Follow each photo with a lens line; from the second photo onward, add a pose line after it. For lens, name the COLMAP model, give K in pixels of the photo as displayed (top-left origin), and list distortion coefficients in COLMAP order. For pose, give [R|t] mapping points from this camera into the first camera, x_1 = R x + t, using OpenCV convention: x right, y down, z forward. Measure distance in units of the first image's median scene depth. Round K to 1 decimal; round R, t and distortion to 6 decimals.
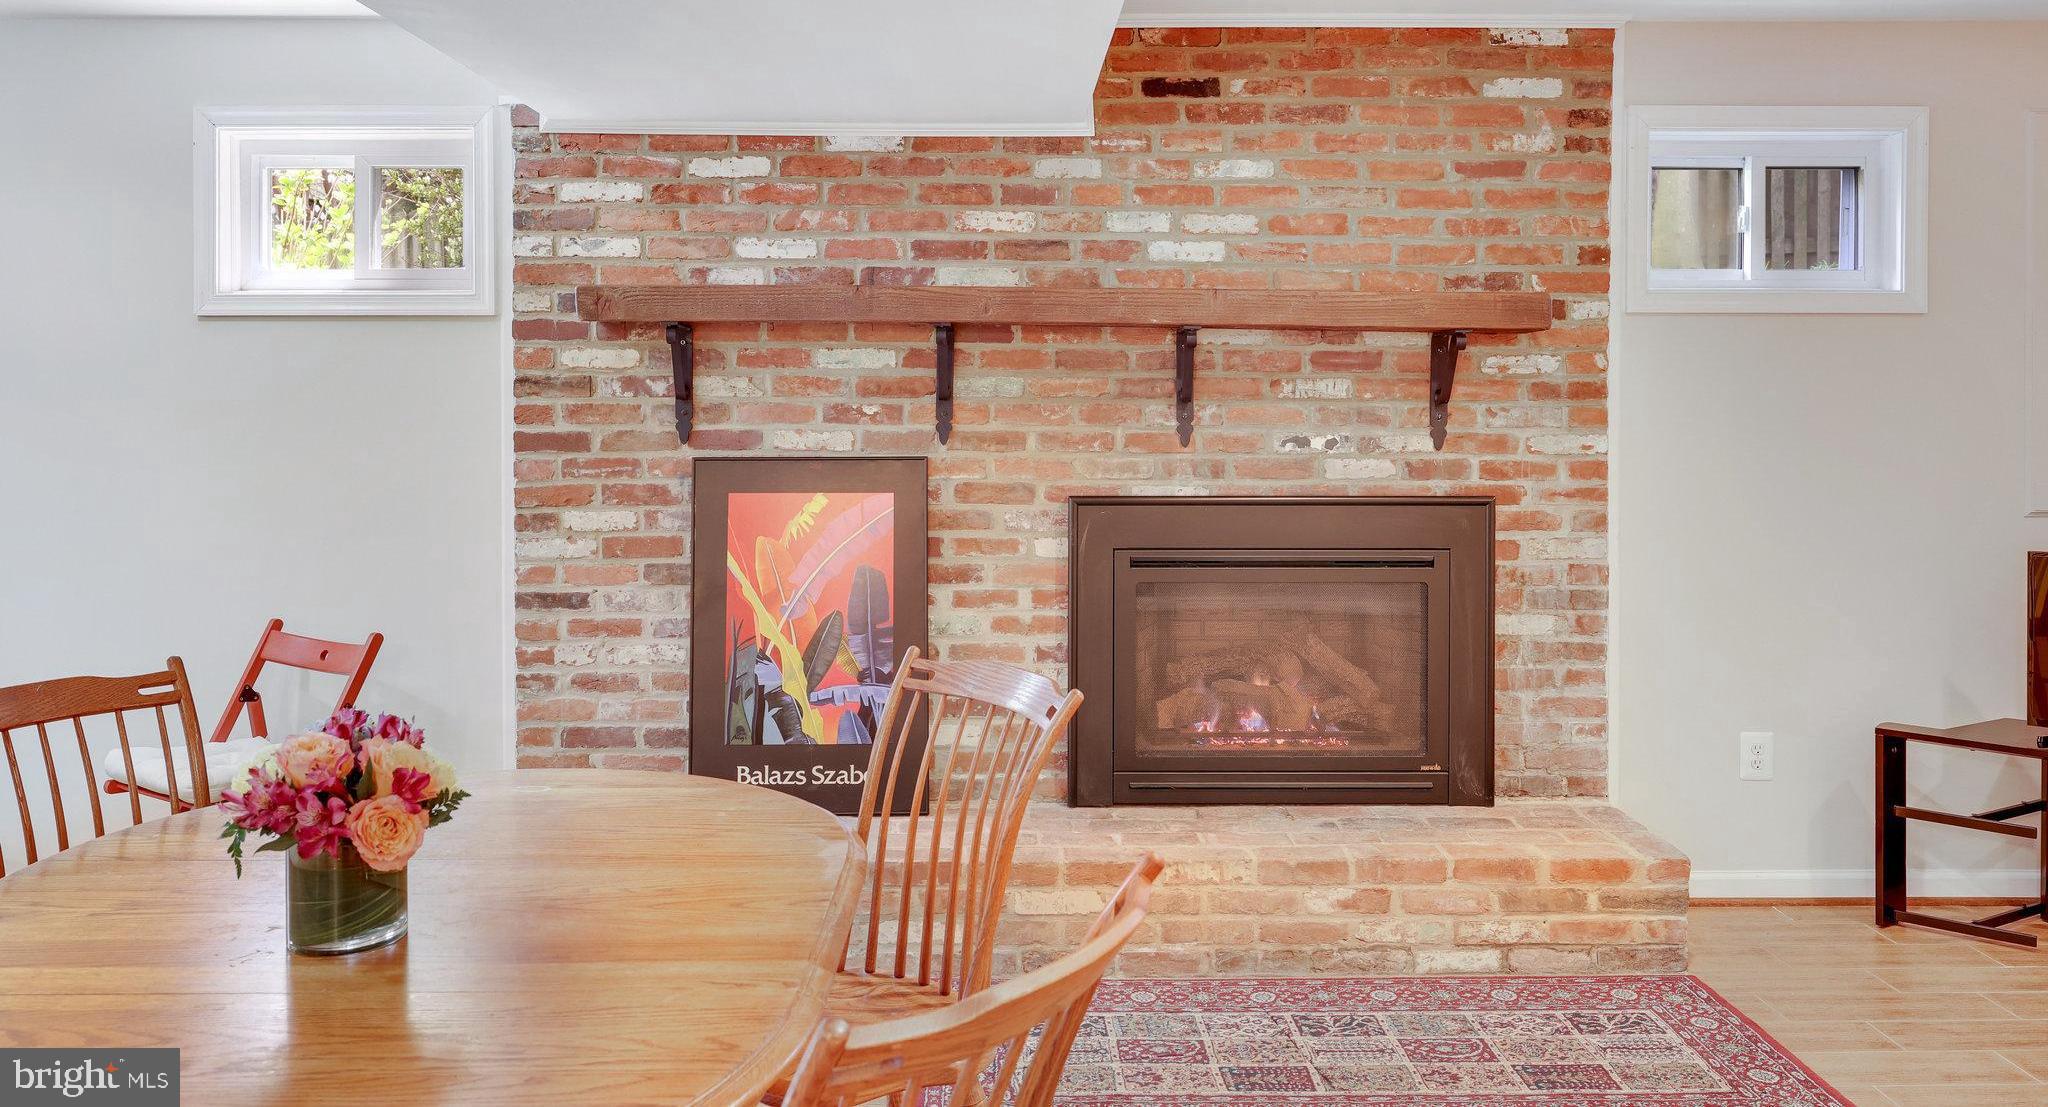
lens RADIAL K [[1483.1, 0, 1009.5], [0, 1483.1, 413.4], [0, 0, 1]] dist [0.001938, -0.004858]
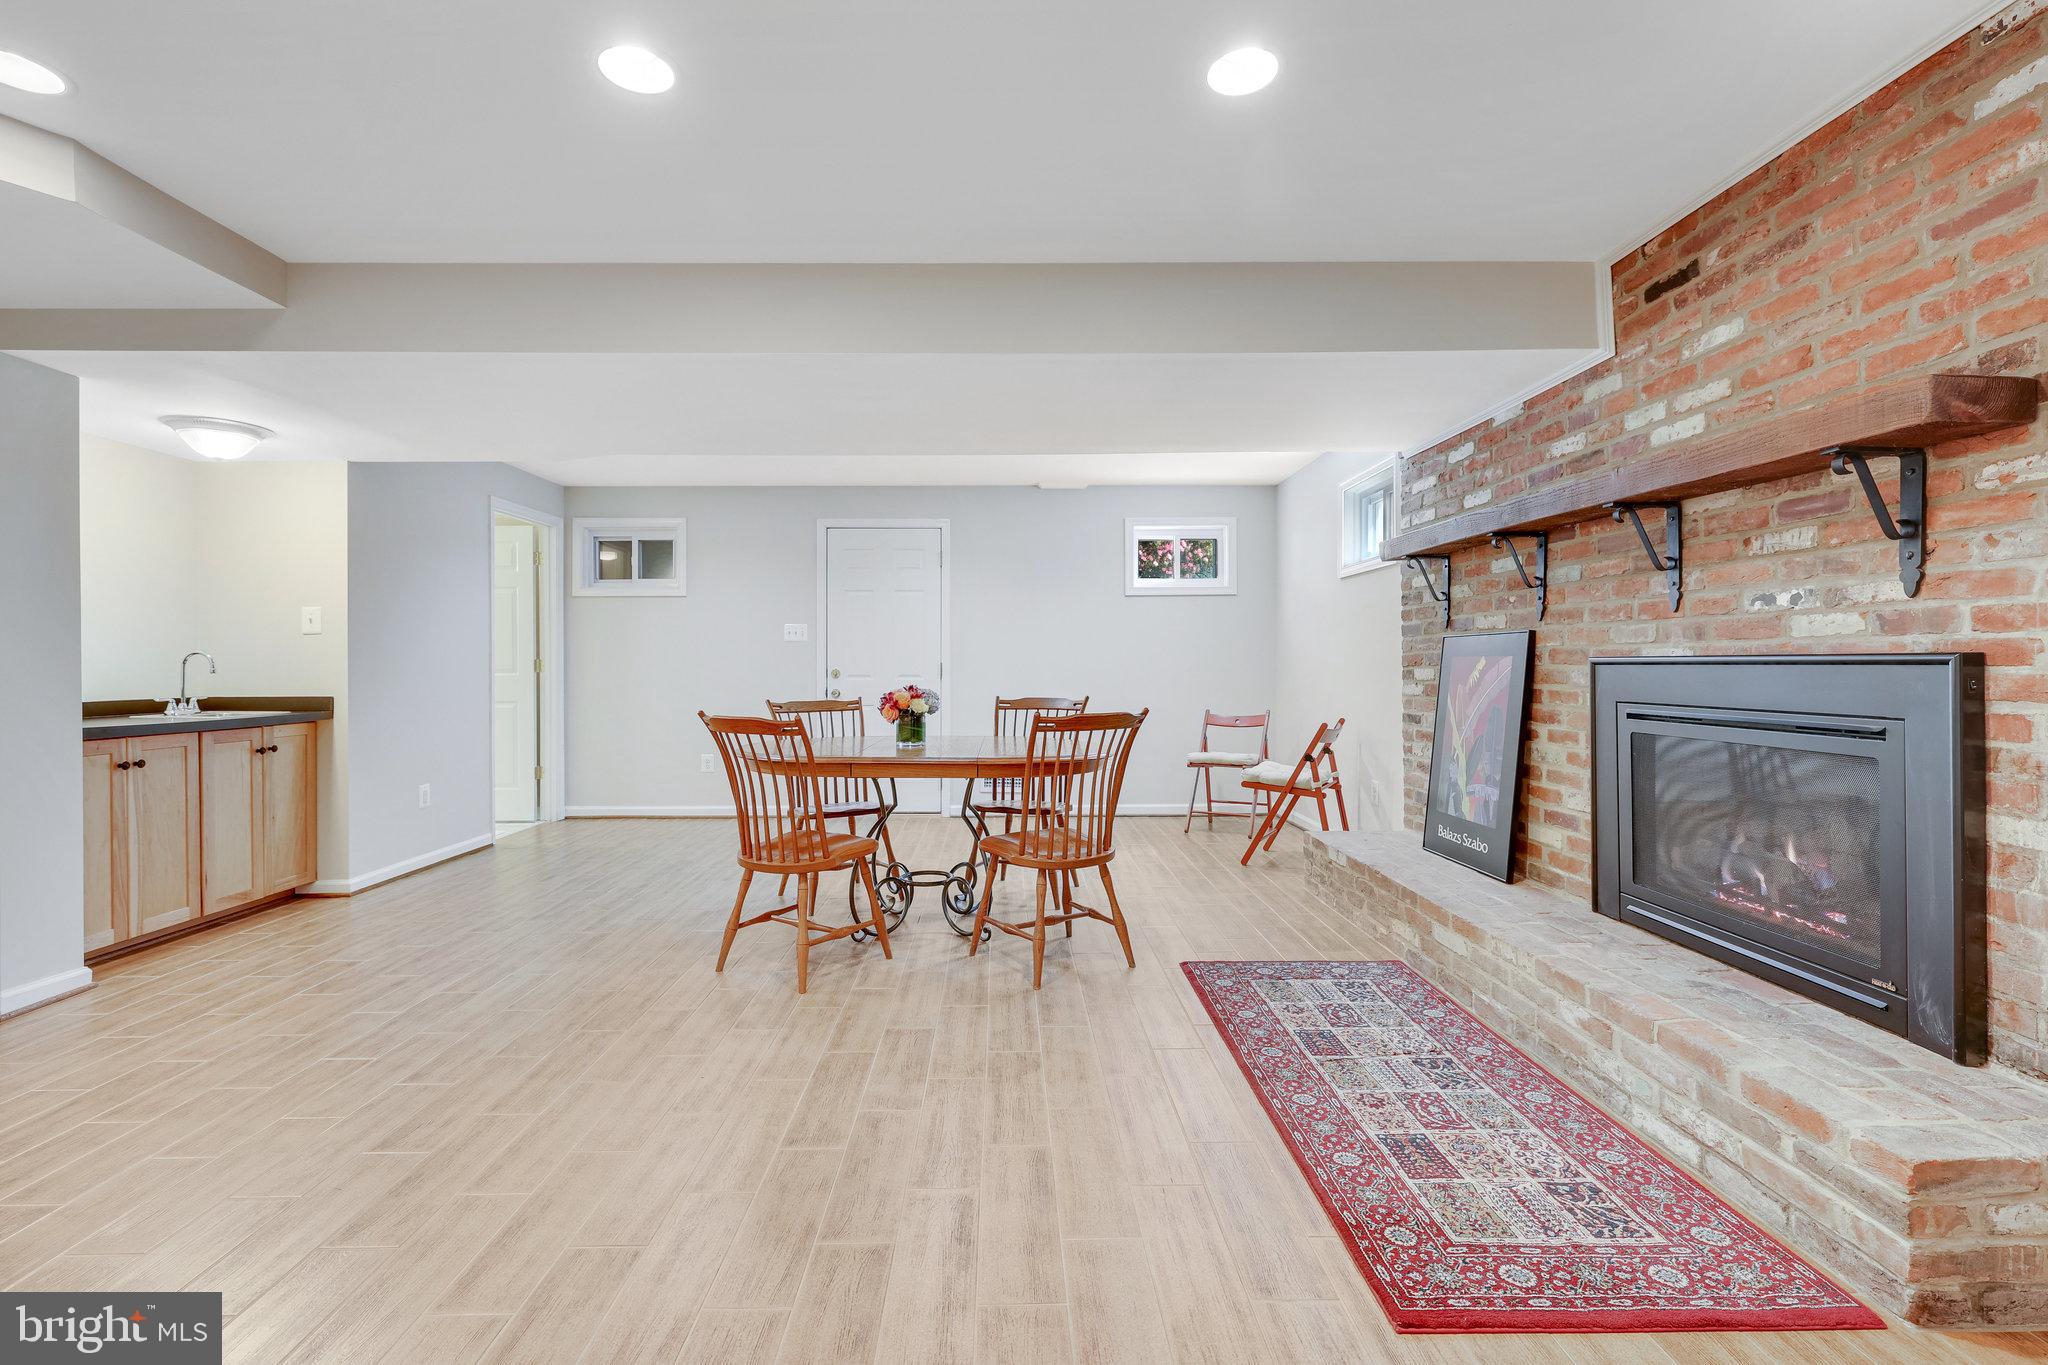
lens RADIAL K [[904.7, 0, 1049.3], [0, 904.7, 669.4], [0, 0, 1]] dist [-0.001493, -0.000097]
pose [[0.037368, 0.003781, -0.999294, 0.763839], [0.000726, 0.999992, 0.003811, 0.061889], [0.999301, -0.000868, 0.037365, 0.518331]]
